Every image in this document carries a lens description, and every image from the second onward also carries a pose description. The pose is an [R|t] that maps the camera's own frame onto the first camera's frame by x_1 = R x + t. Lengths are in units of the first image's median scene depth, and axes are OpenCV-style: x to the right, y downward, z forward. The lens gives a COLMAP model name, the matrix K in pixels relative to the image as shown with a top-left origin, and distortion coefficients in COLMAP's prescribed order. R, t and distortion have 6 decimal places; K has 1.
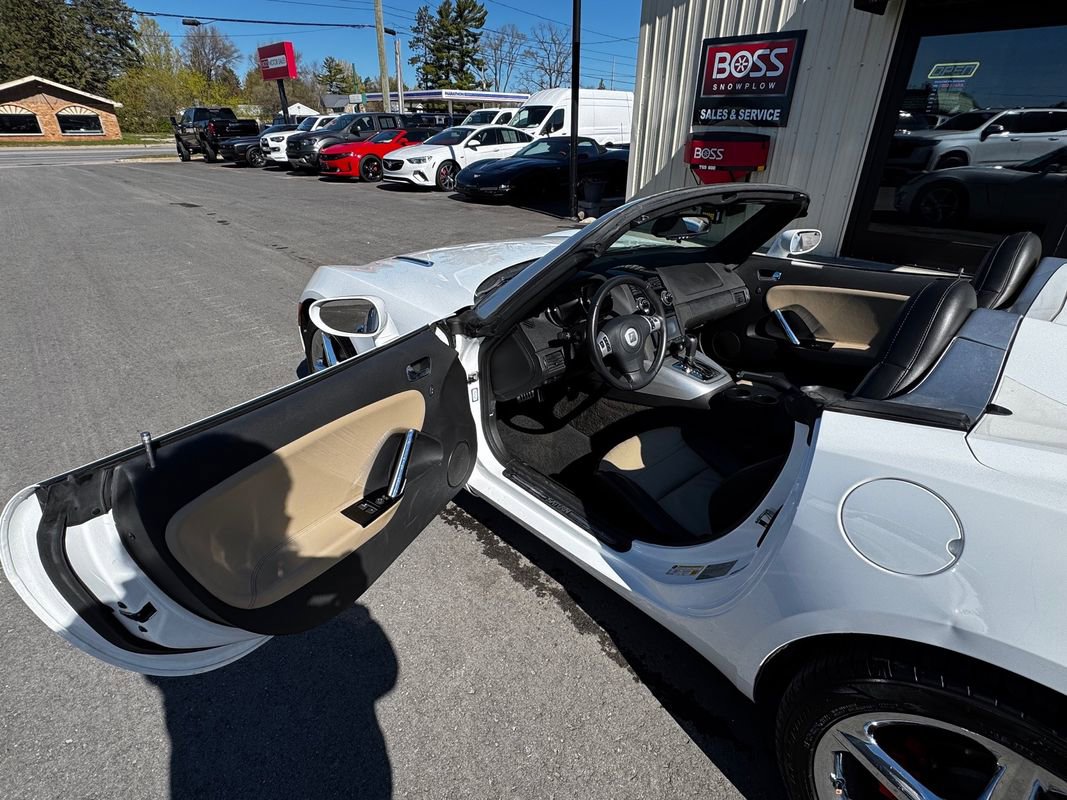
lens RADIAL K [[541.9, 0, 535.2], [0, 541.9, 396.1], [0, 0, 1]] dist [0.000877, -0.001703]
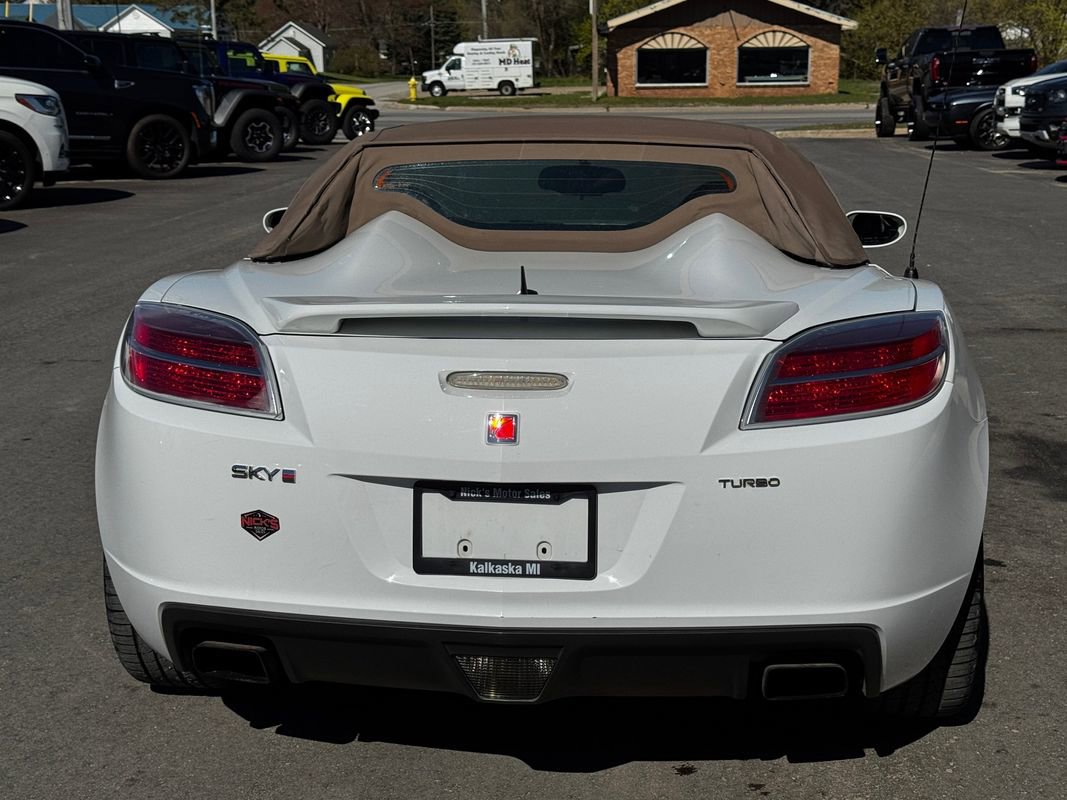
lens RADIAL K [[1548.5, 0, 537.4], [0, 1548.5, 407.1], [0, 0, 1]] dist [0.128898, 0.000000]
pose [[0.681650, 0.146771, -0.716807, 0.231081], [-0.316979, 0.942205, -0.108509, 0.034631], [0.659453, 0.301178, 0.688777, -0.067671]]
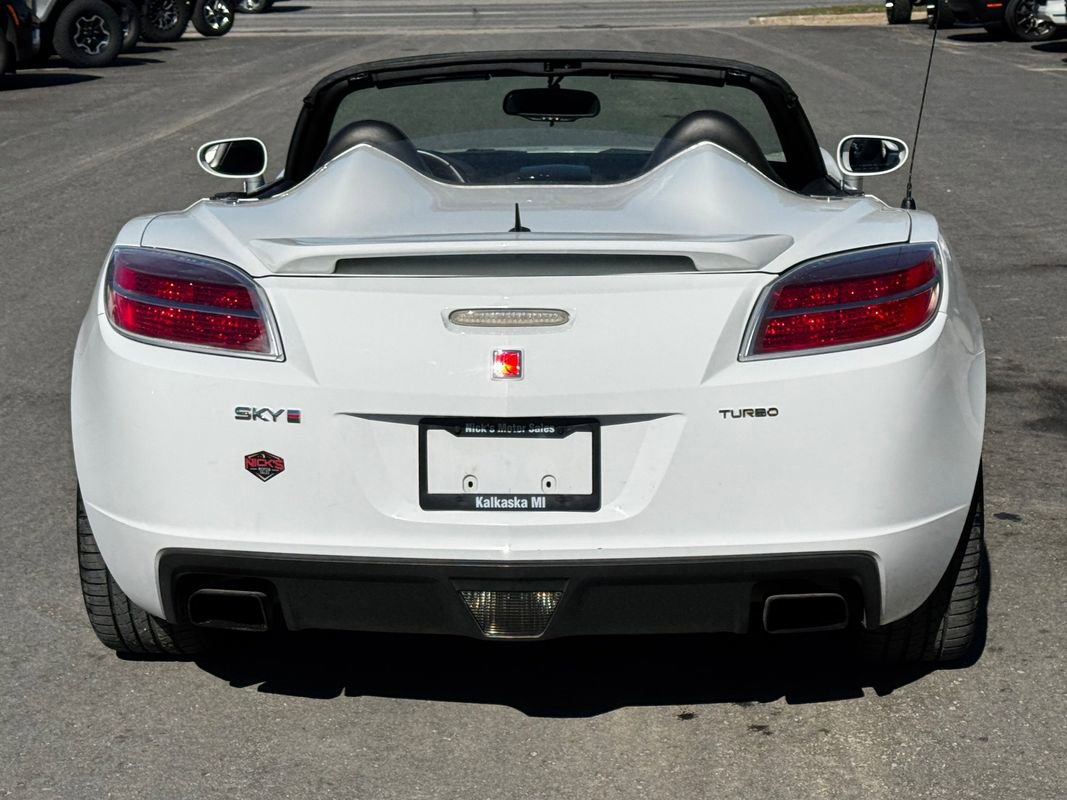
lens RADIAL K [[2065.4, 0, 531.3], [0, 2065.4, 404.1], [0, 0, 1]] dist [0.162416, 0.000000]
pose [[0.712699, 0.139828, -0.687393, 0.265459], [-0.294233, 0.949150, -0.111990, 0.047864], [0.636779, 0.282069, 0.717600, -0.111526]]
